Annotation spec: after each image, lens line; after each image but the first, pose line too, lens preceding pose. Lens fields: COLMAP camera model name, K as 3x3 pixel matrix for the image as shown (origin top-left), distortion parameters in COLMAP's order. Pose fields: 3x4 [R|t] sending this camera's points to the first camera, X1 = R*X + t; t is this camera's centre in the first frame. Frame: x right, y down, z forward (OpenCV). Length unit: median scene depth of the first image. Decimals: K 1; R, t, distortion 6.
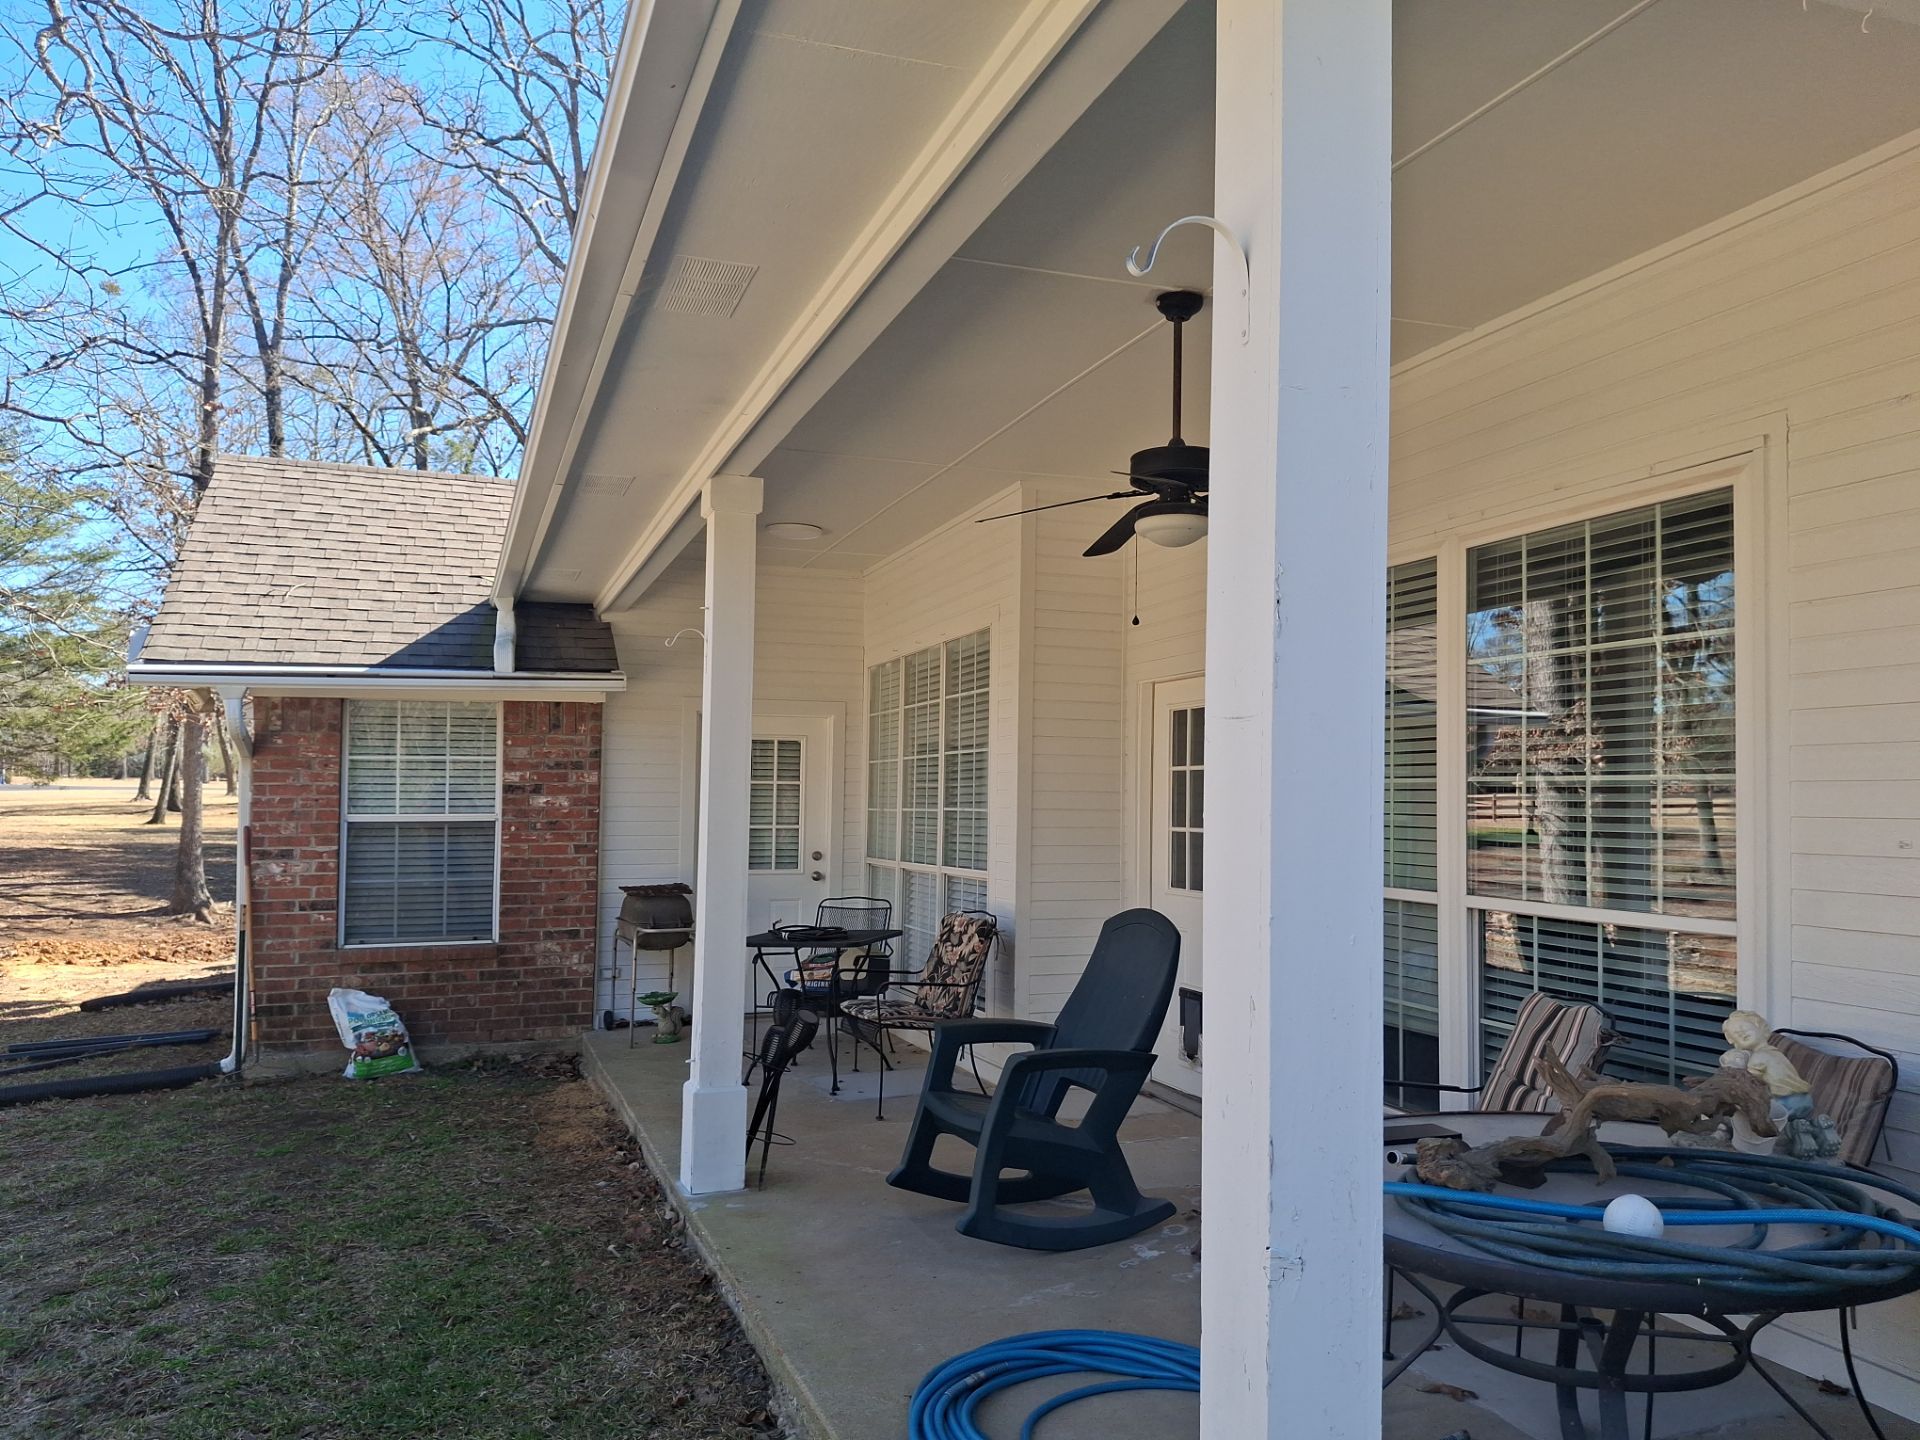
lens RADIAL K [[1476.9, 0, 968.1], [0, 1476.9, 738.8], [0, 0, 1]] dist [-0.002855, -0.010475]
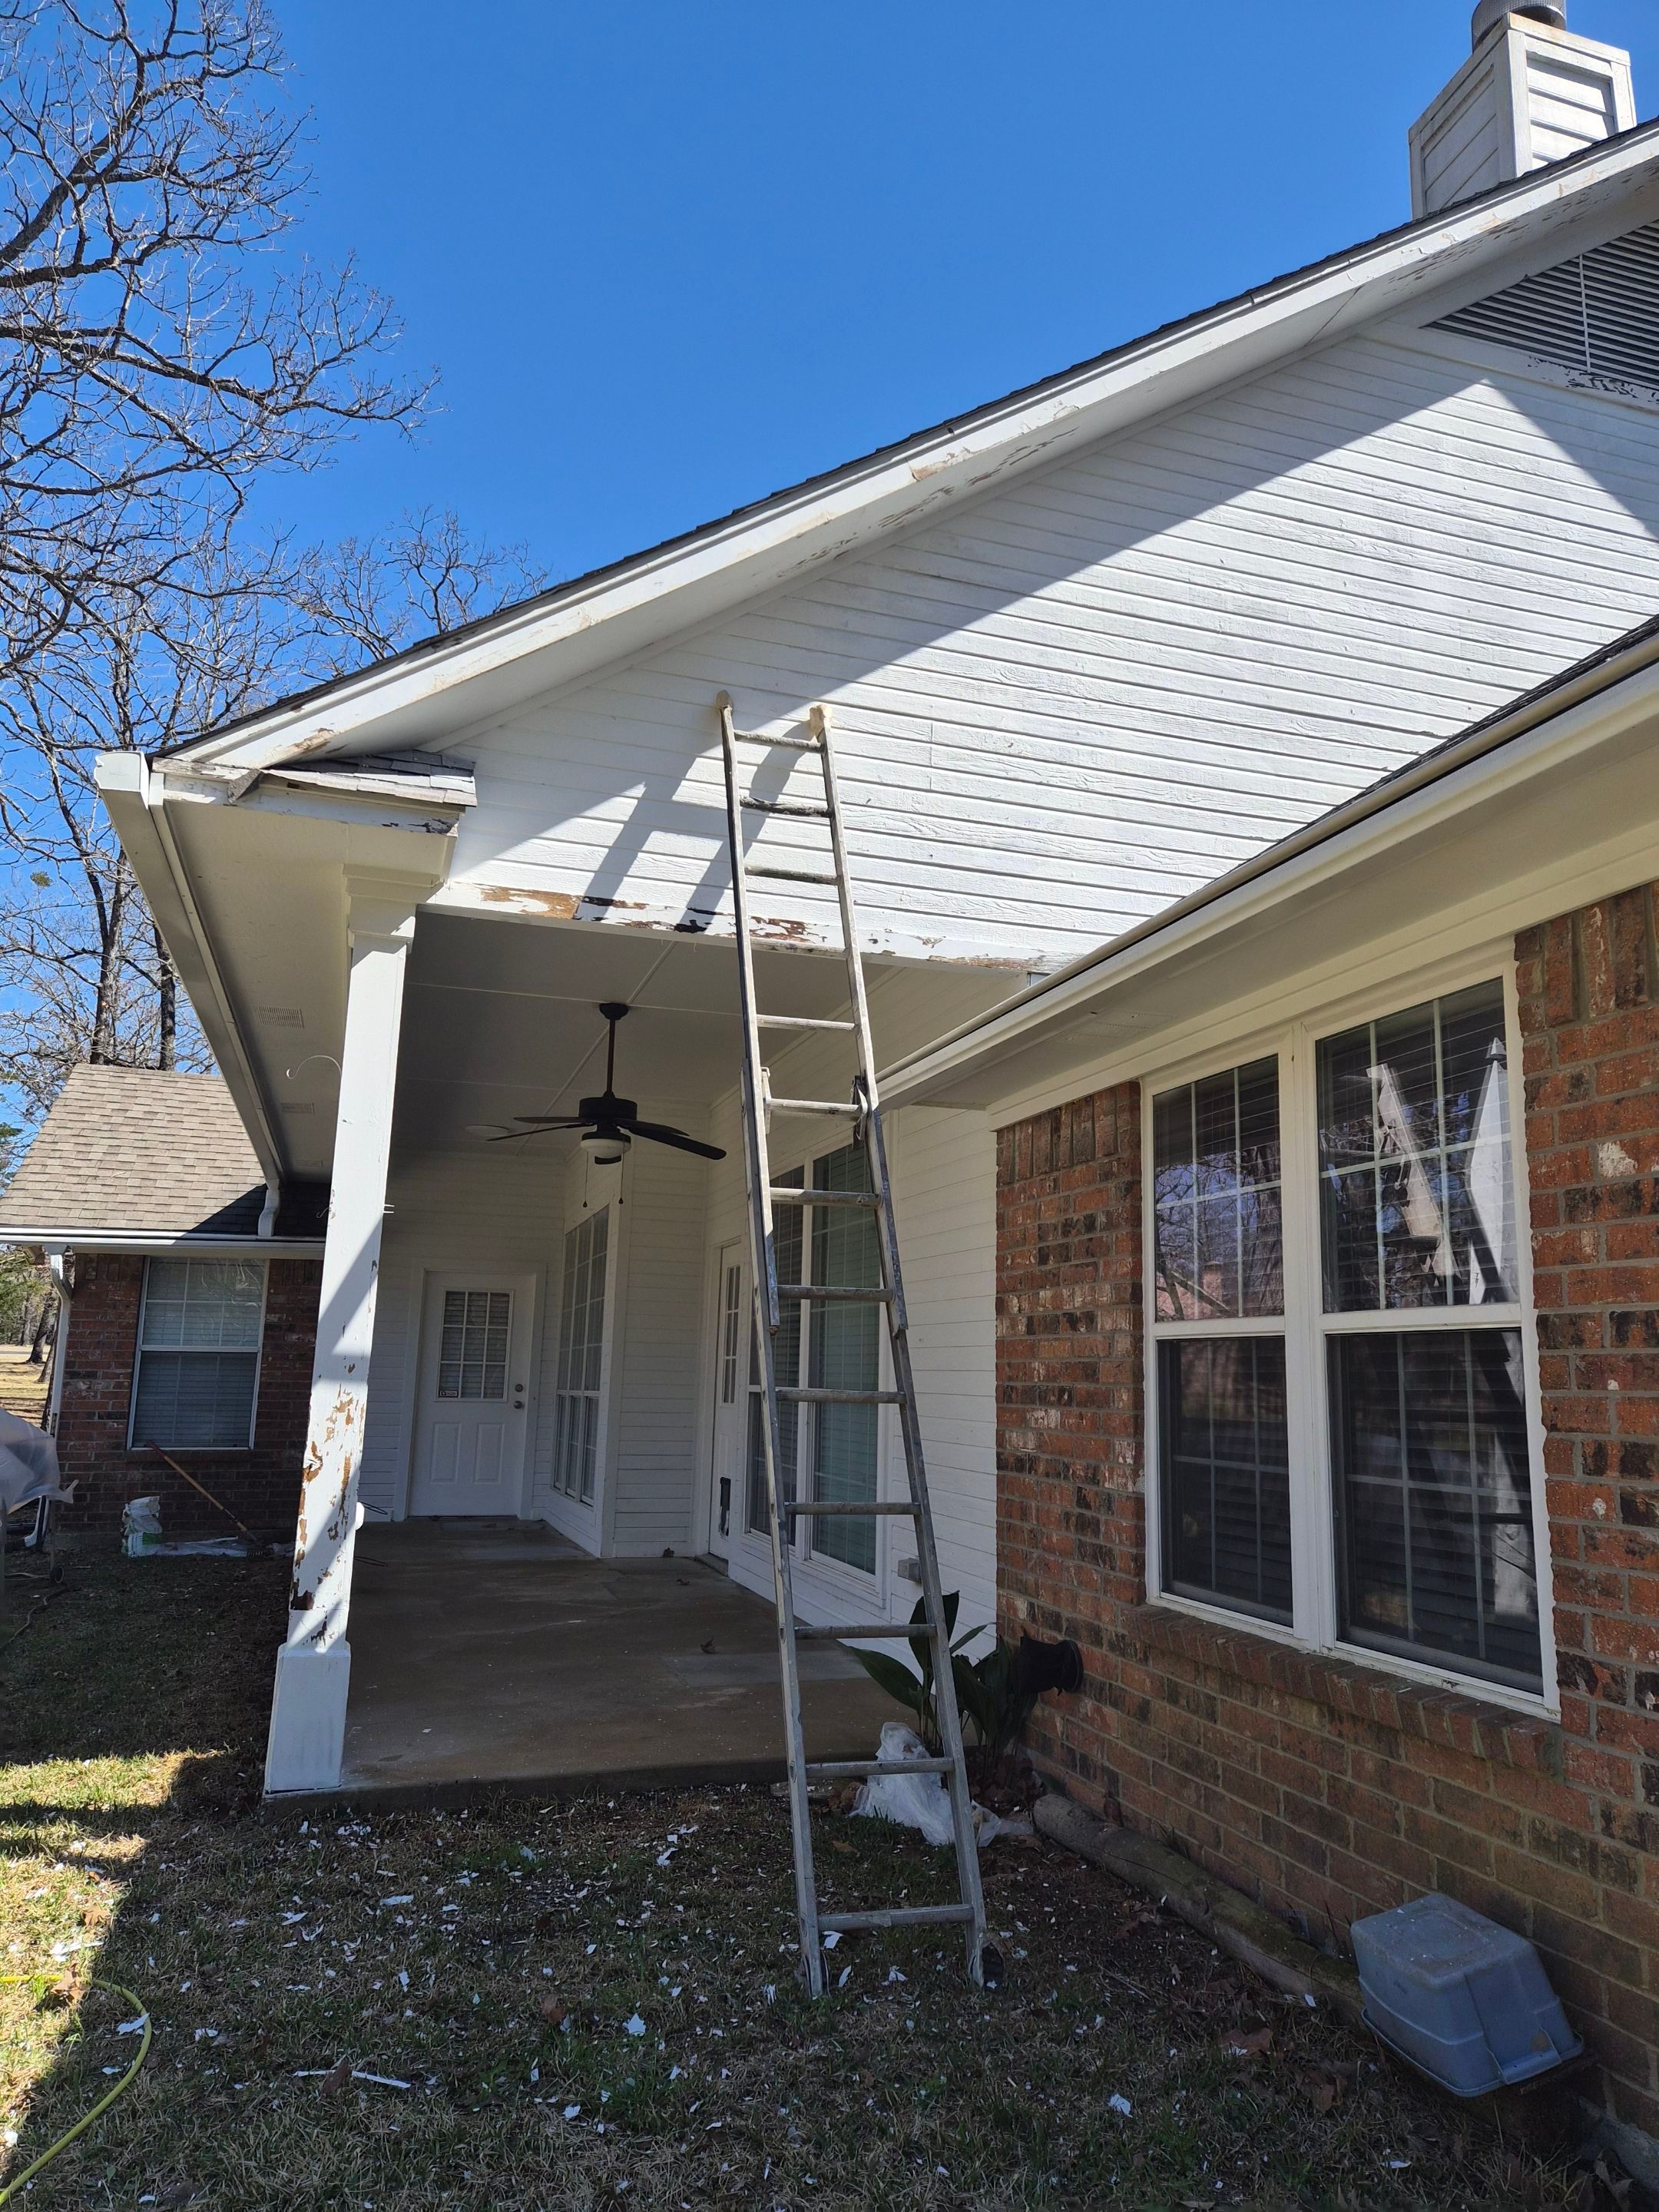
lens RADIAL K [[1467.2, 0, 777.4], [0, 1467.2, 1135.9], [0, 0, 1]] dist [0.049665, -0.032593]
pose [[0.998592, 0.010567, -0.051980, 0.197760], [-0.016901, 0.992267, -0.122967, 0.018813], [0.050279, 0.123673, 0.991048, -0.277011]]
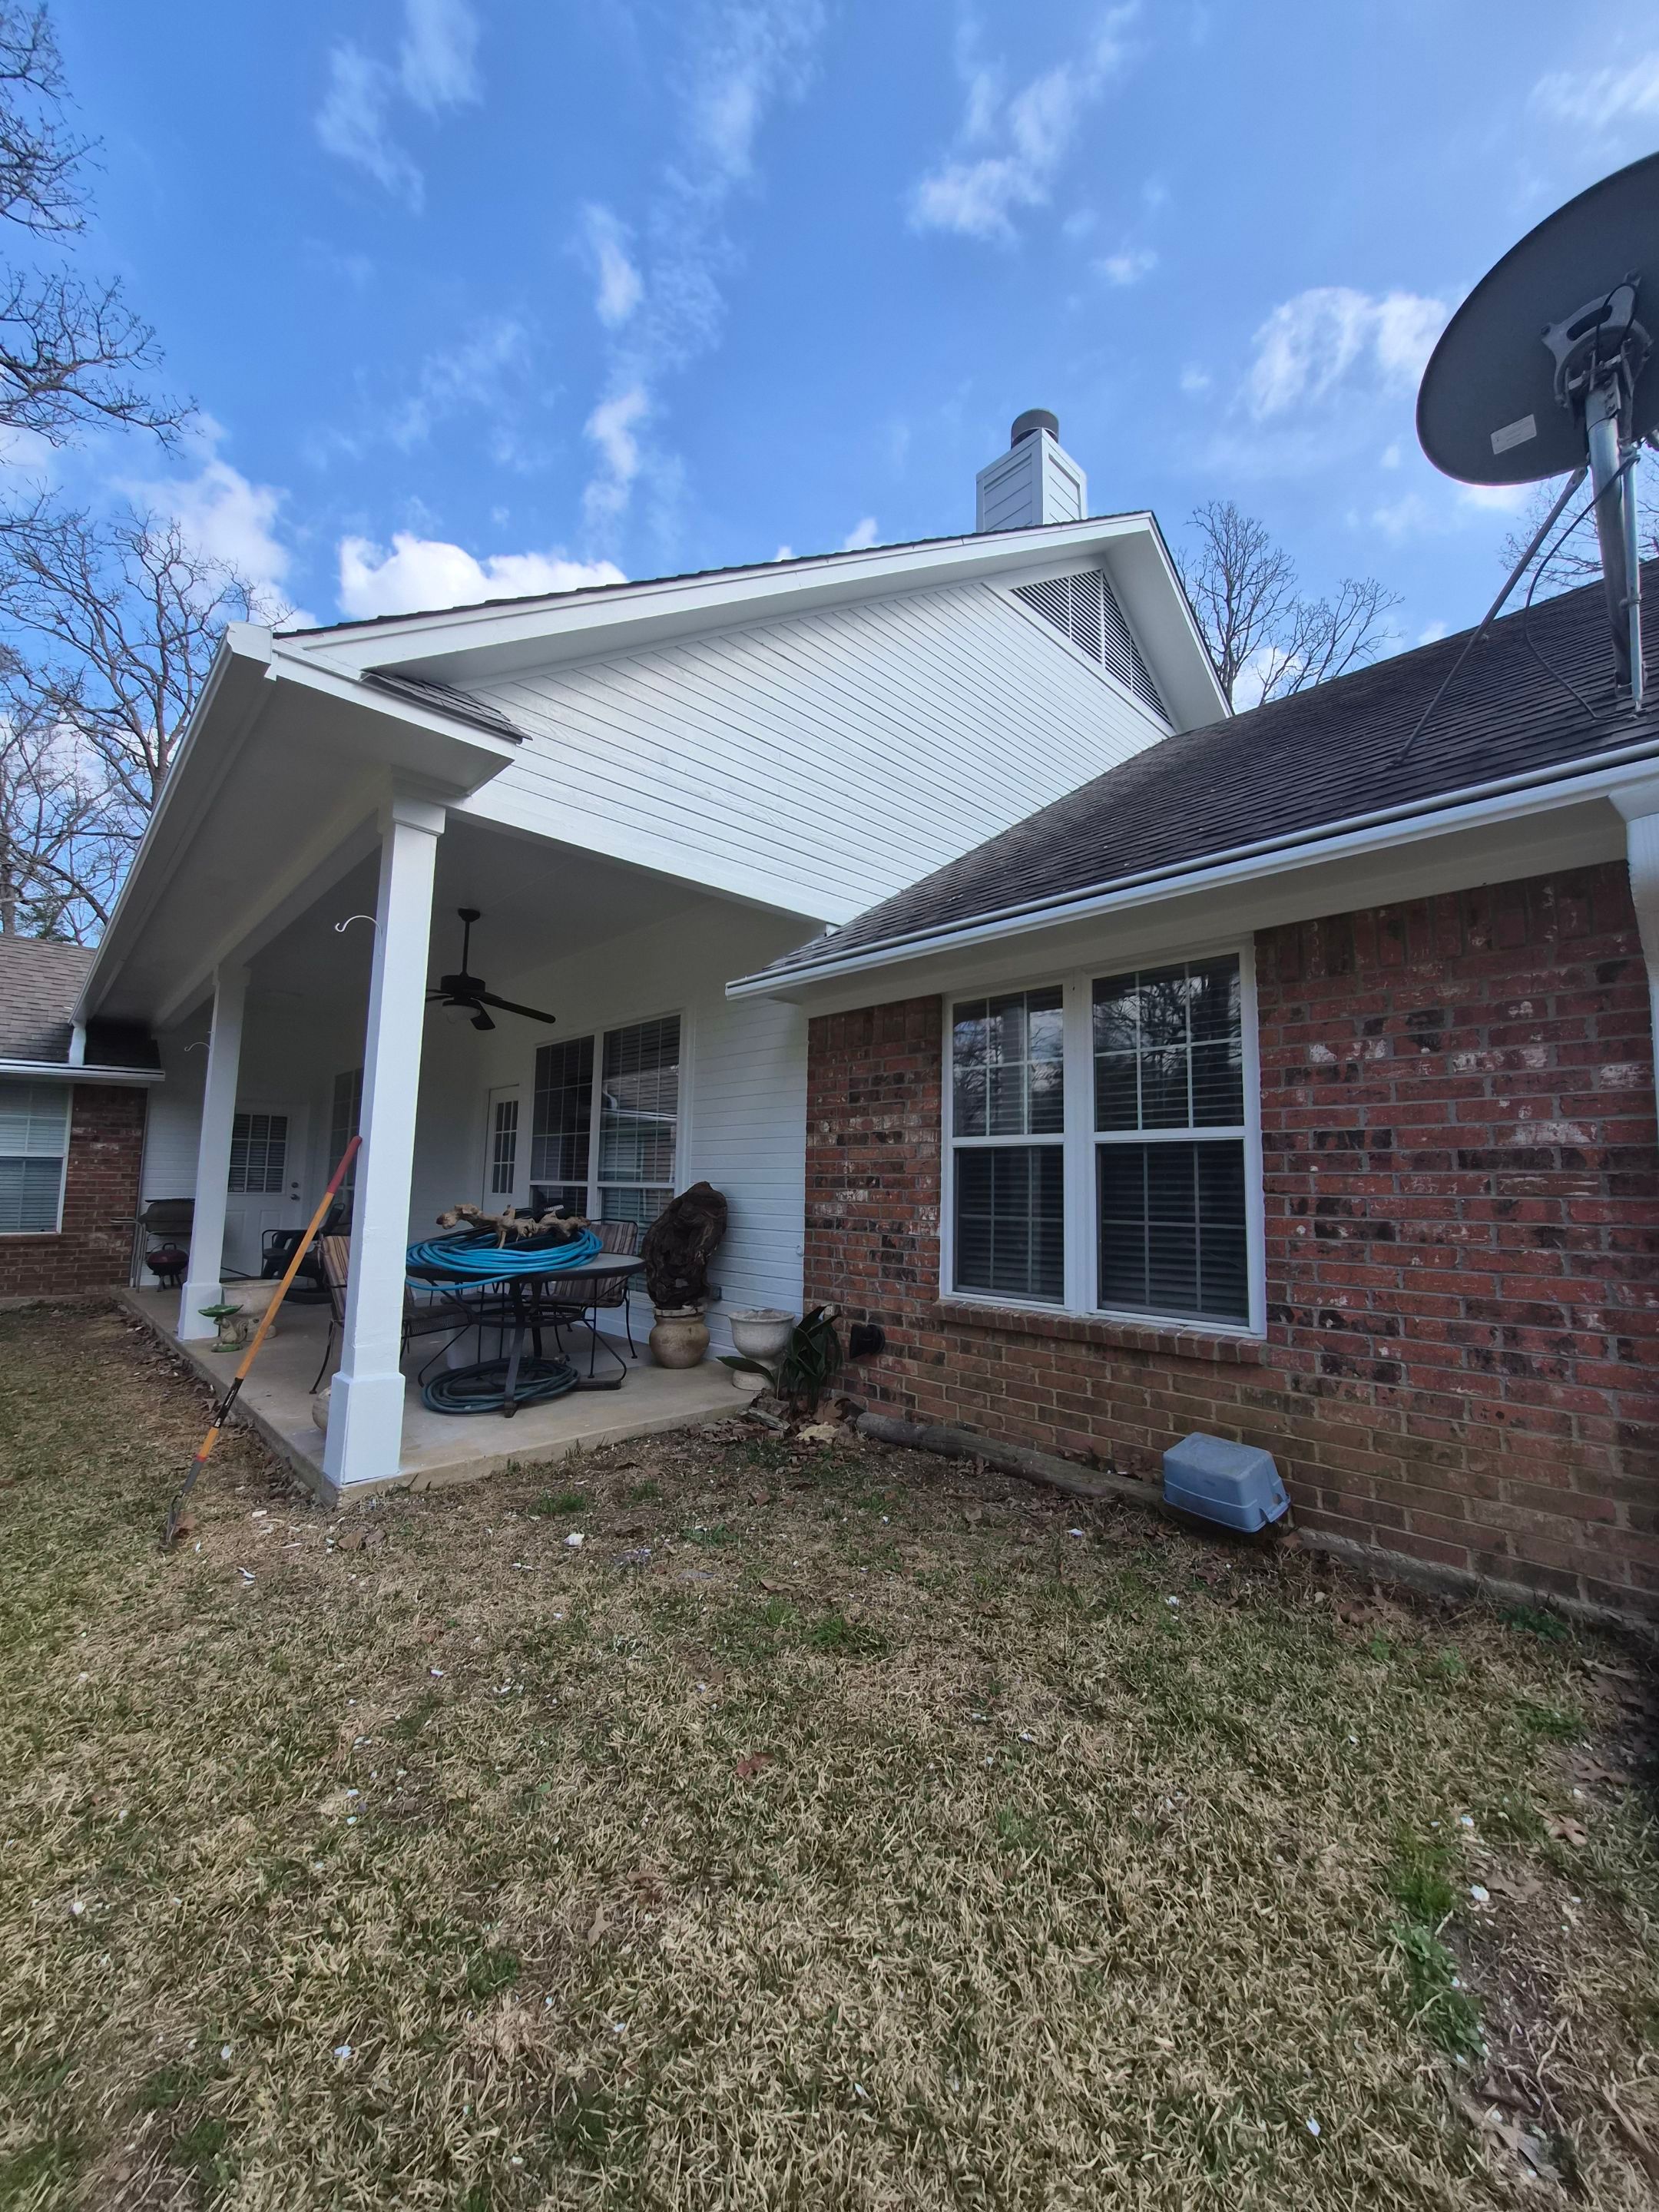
lens RADIAL K [[866.2, 0, 839.4], [0, 866.2, 1112.3], [0, 0, 1]] dist [-0.008472, -0.000112]
pose [[0.910352, 0.044085, 0.411479, 0.064913], [-0.027565, 0.998561, -0.045999, 0.026247], [-0.412915, 0.030532, 0.910258, -0.211301]]
